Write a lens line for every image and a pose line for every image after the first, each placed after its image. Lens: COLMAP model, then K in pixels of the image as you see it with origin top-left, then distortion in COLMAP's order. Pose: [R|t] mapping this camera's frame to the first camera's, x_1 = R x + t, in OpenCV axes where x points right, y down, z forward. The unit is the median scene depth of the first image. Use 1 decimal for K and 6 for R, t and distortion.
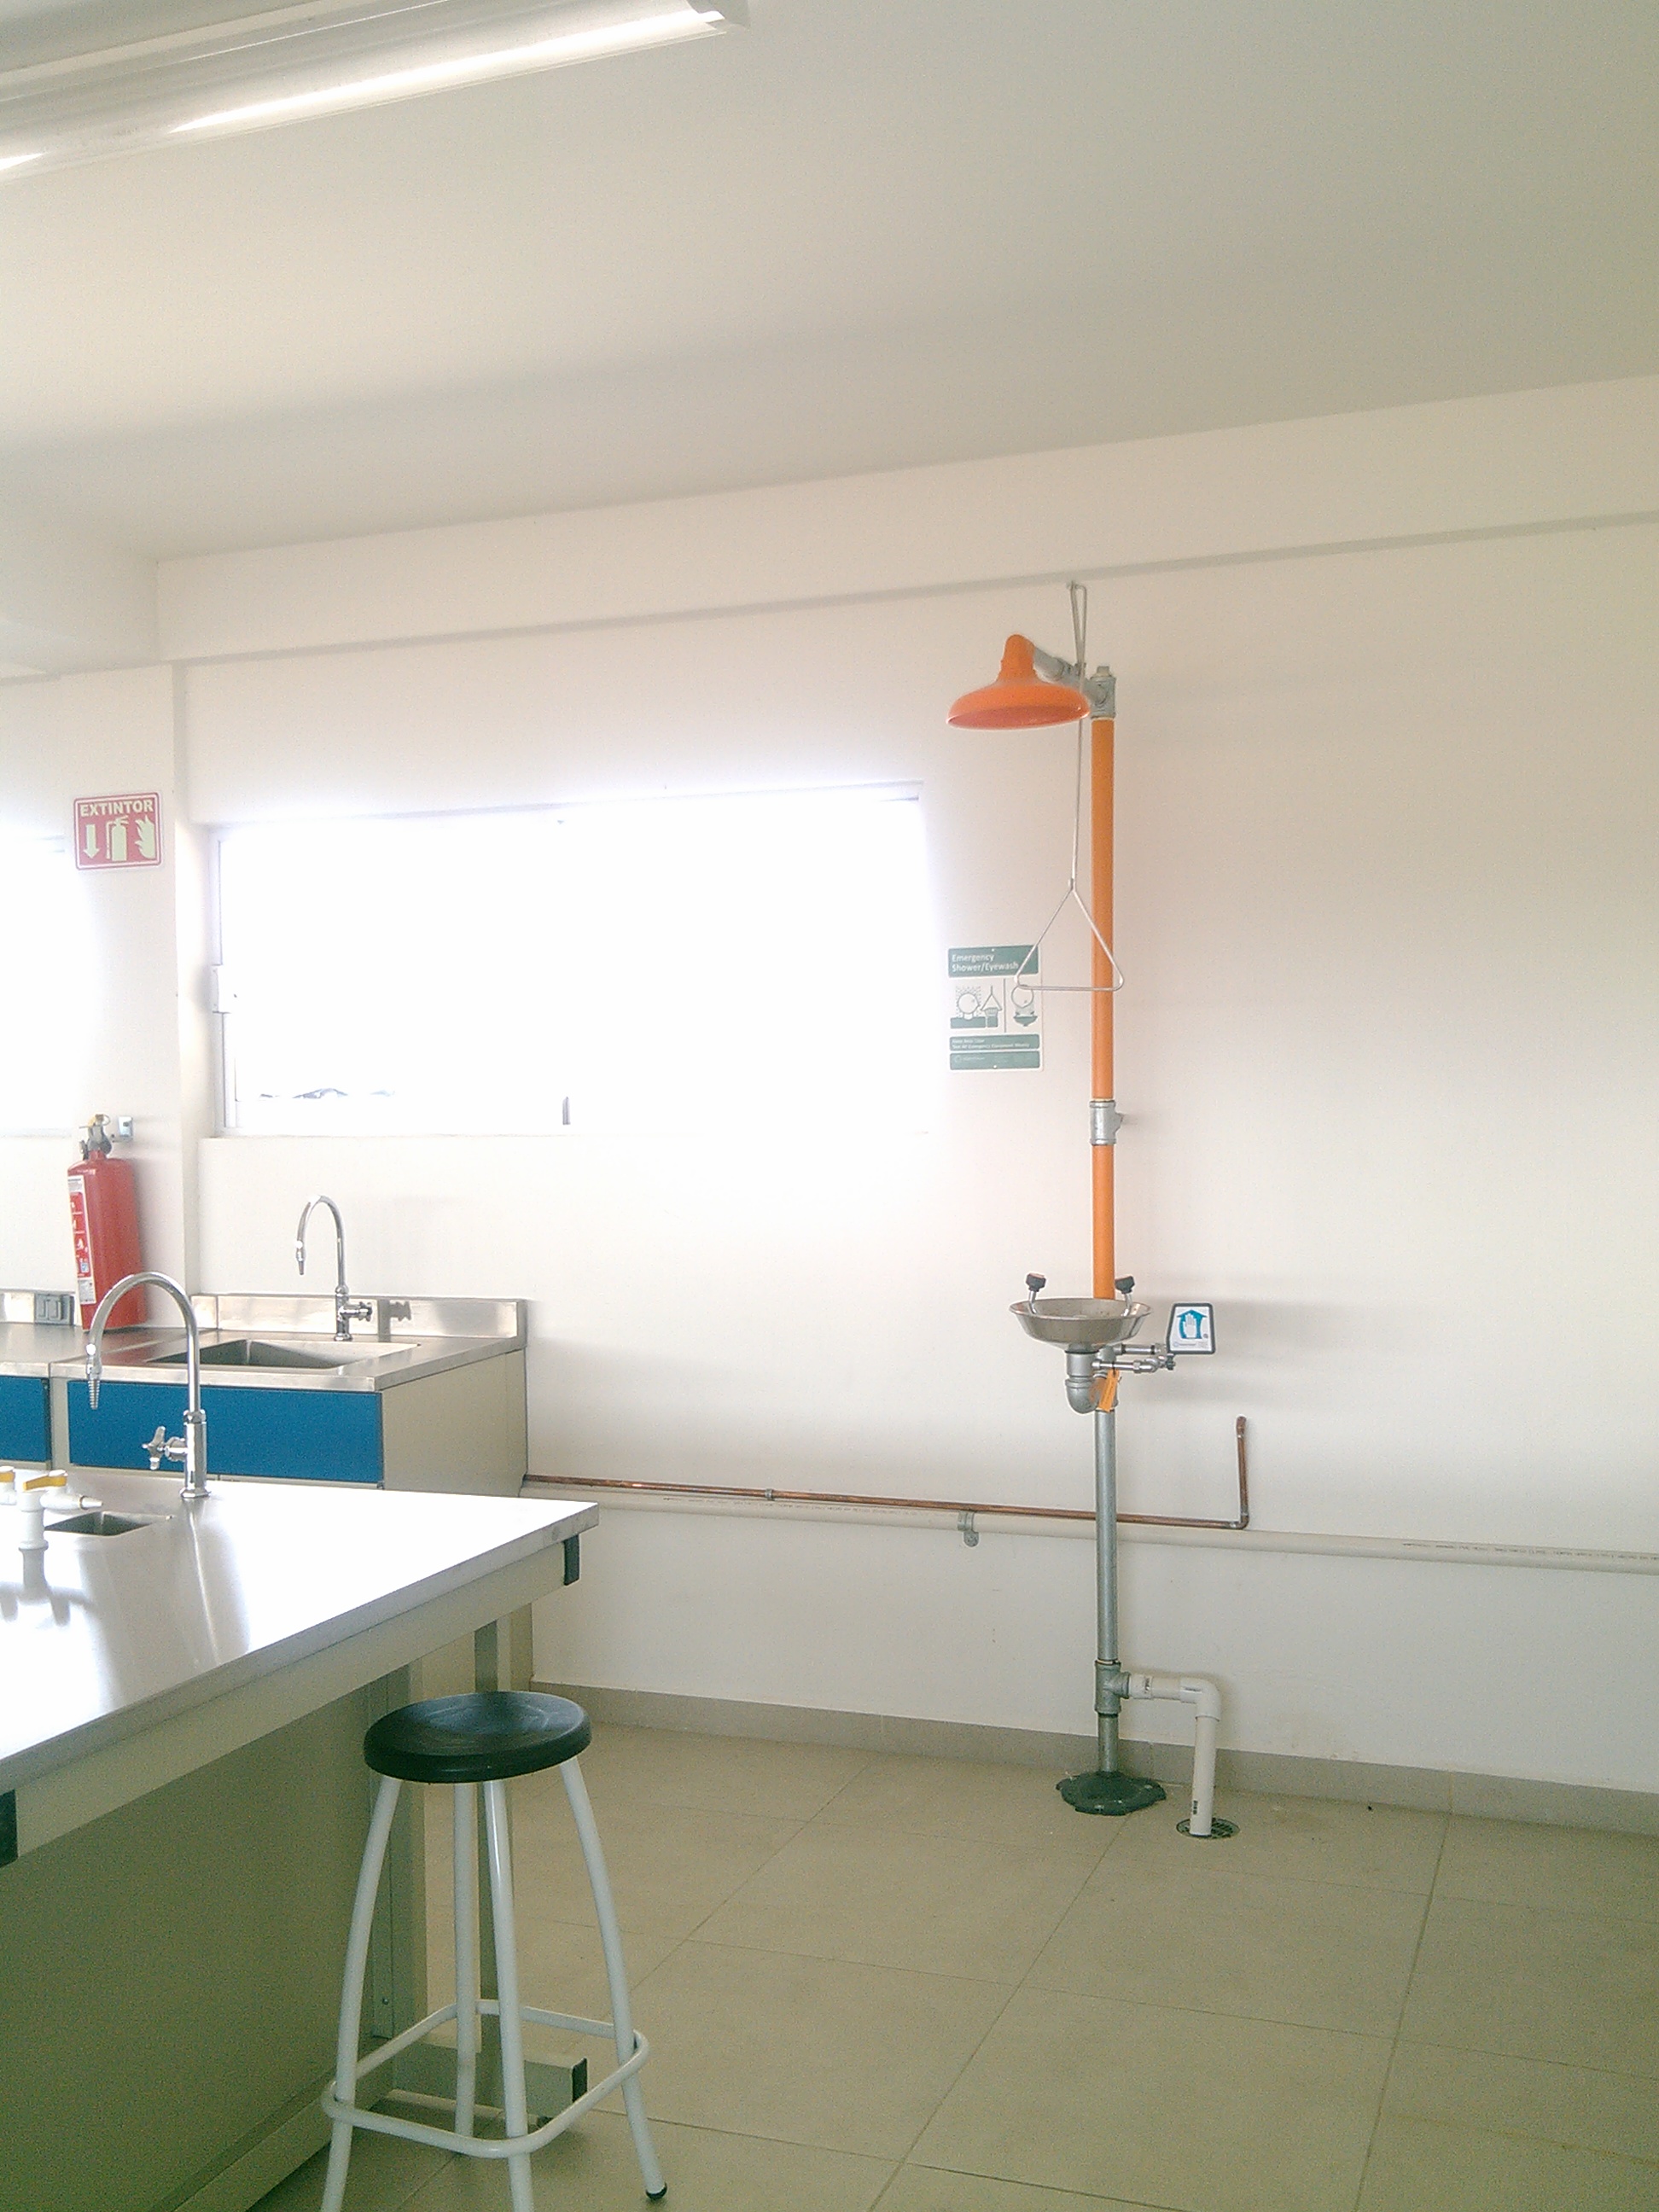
lens RADIAL K [[2053.9, 0, 817.5], [0, 2053.9, 1105.2], [0, 0, 1]] dist [-0.010312, 0.000000]
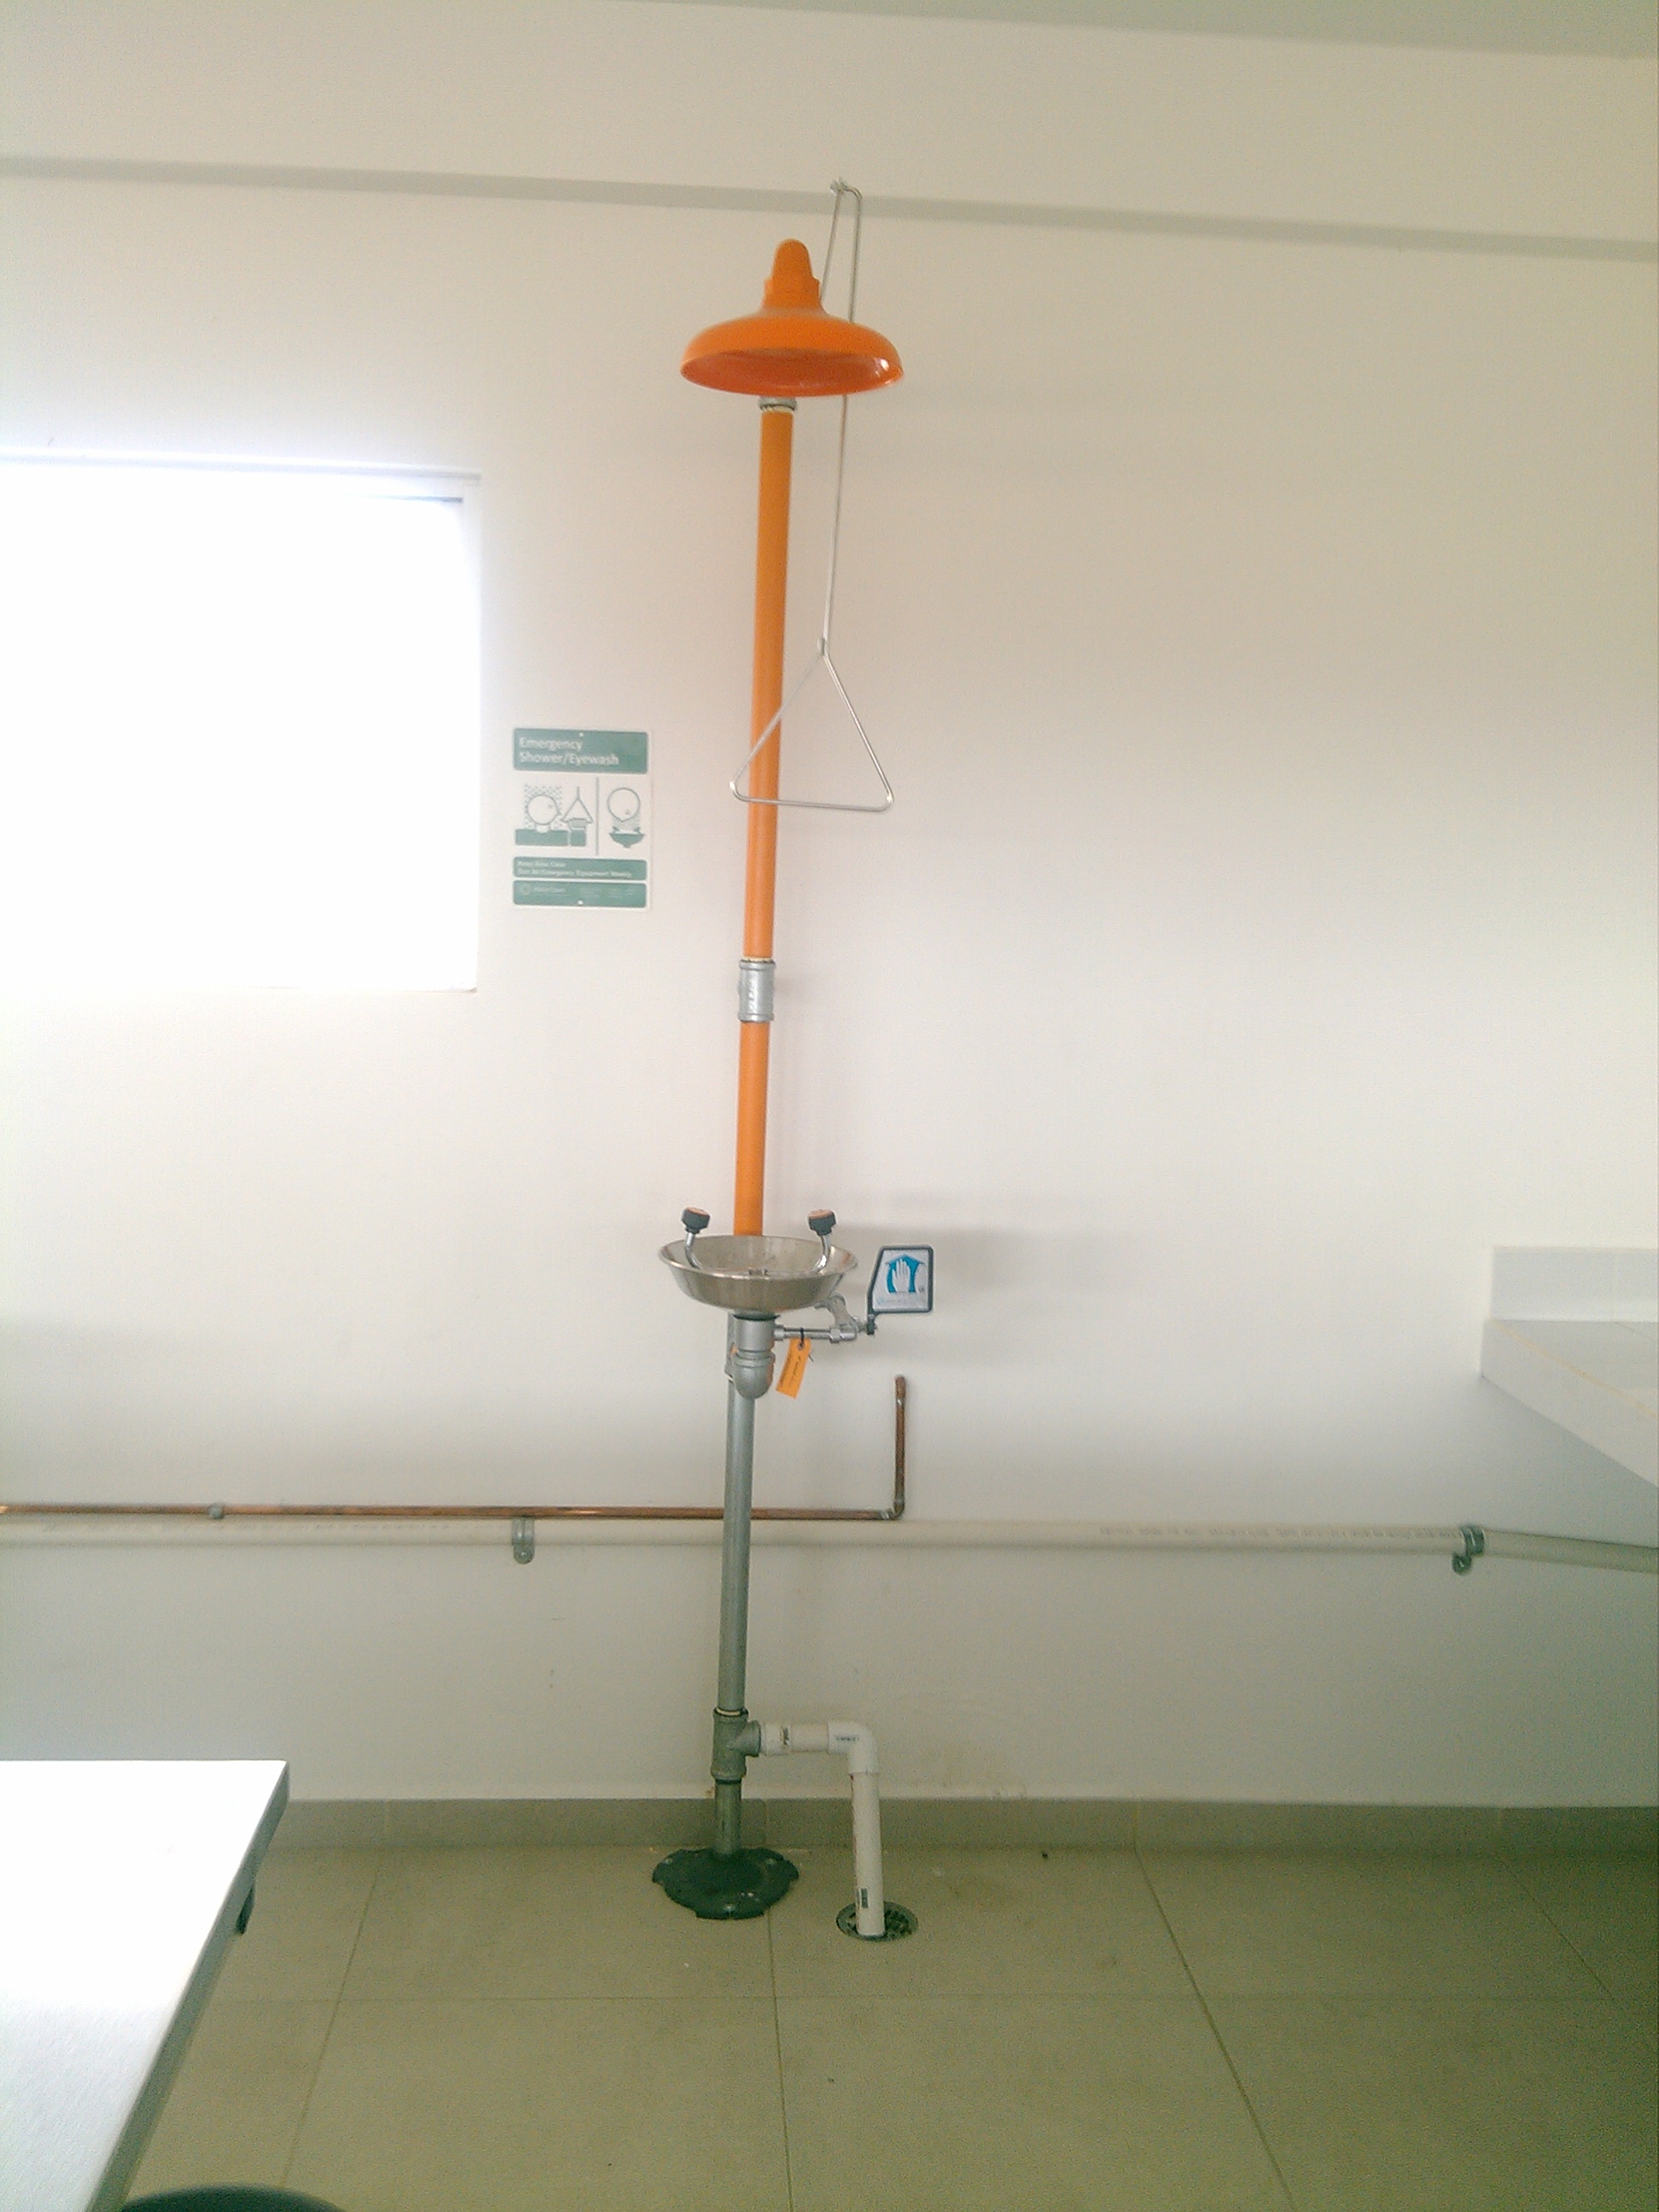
lens RADIAL K [[2053.9, 0, 847.3], [0, 2053.9, 1104.1], [0, 0, 1]] dist [-0.010312, 0.000000]
pose [[0.903693, -0.005232, 0.428150, -0.138294], [-0.036931, 0.995247, 0.090112, -0.017494], [-0.426586, -0.097245, 0.899204, 0.331603]]
